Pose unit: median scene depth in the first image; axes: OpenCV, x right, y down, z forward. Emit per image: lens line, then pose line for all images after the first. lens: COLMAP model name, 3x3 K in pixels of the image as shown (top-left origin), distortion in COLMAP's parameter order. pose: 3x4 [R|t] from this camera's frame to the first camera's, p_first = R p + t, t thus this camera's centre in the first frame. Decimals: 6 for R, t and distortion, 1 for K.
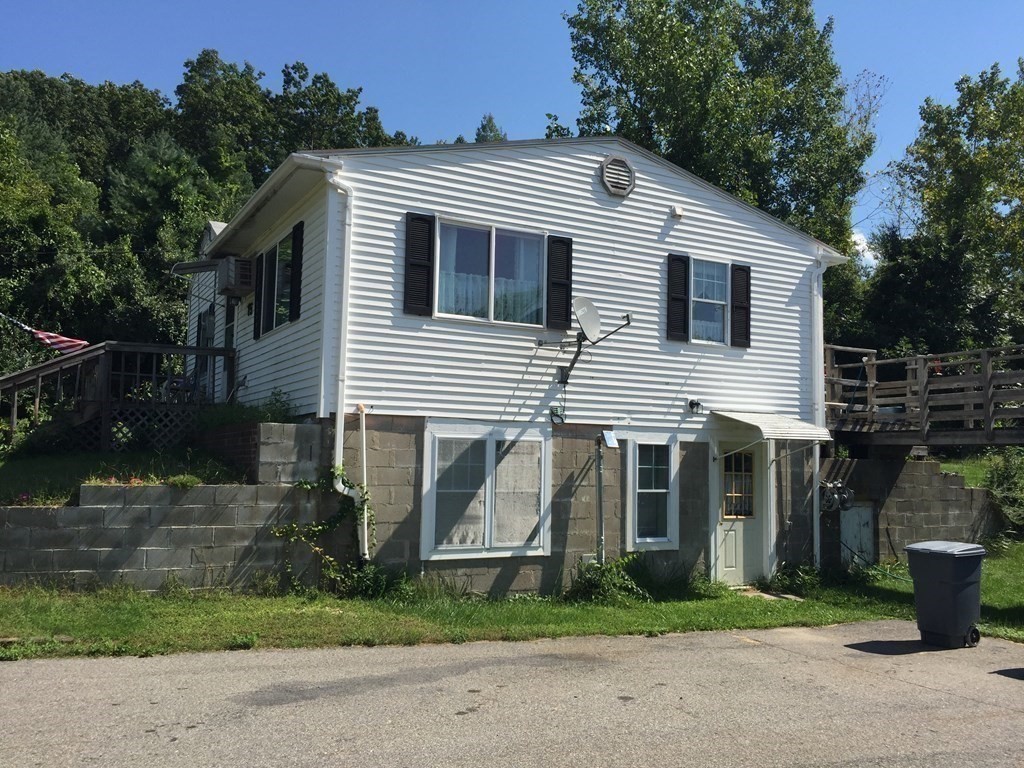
lens RADIAL K [[864.1, 0, 512.0], [0, 864.1, 384.0], [0, 0, 1]] dist [0.009938, -0.000329]
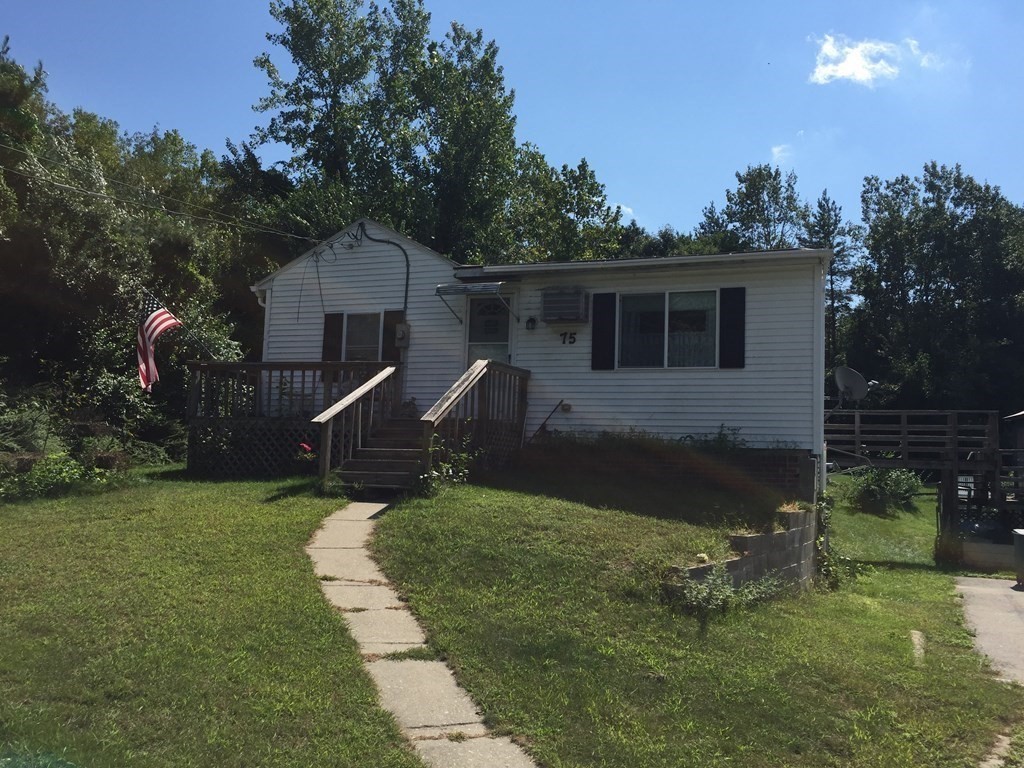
lens RADIAL K [[864.1, 0, 512.0], [0, 864.1, 384.0], [0, 0, 1]] dist [0.009938, -0.000329]
pose [[0.750527, 0.067218, 0.657412, -1.207995], [-0.077281, 0.996915, -0.013704, -0.010605], [-0.656305, -0.040520, 0.753407, 0.273781]]
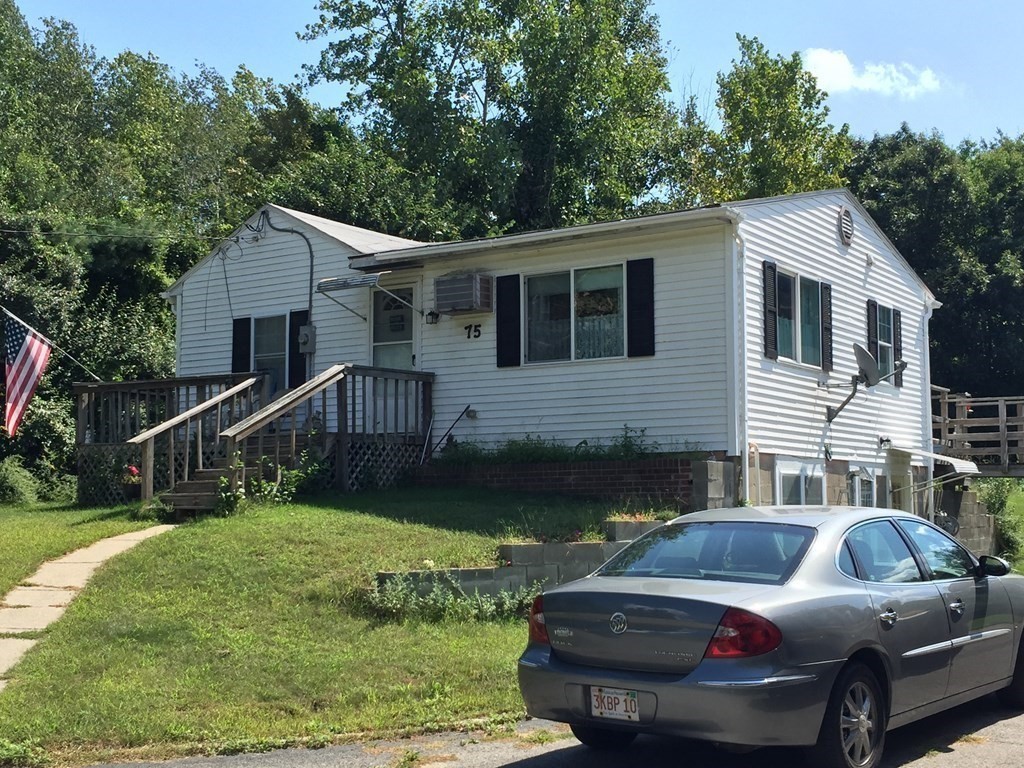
lens RADIAL K [[1316.9, 0, 512.0], [0, 1316.9, 384.0], [0, 0, 1]] dist [0.084832, 0.010774]
pose [[0.888962, 0.025136, 0.457291, -1.024262], [-0.025388, 0.999662, -0.005595, -0.027988], [-0.457277, -0.006636, 0.889300, -0.272110]]
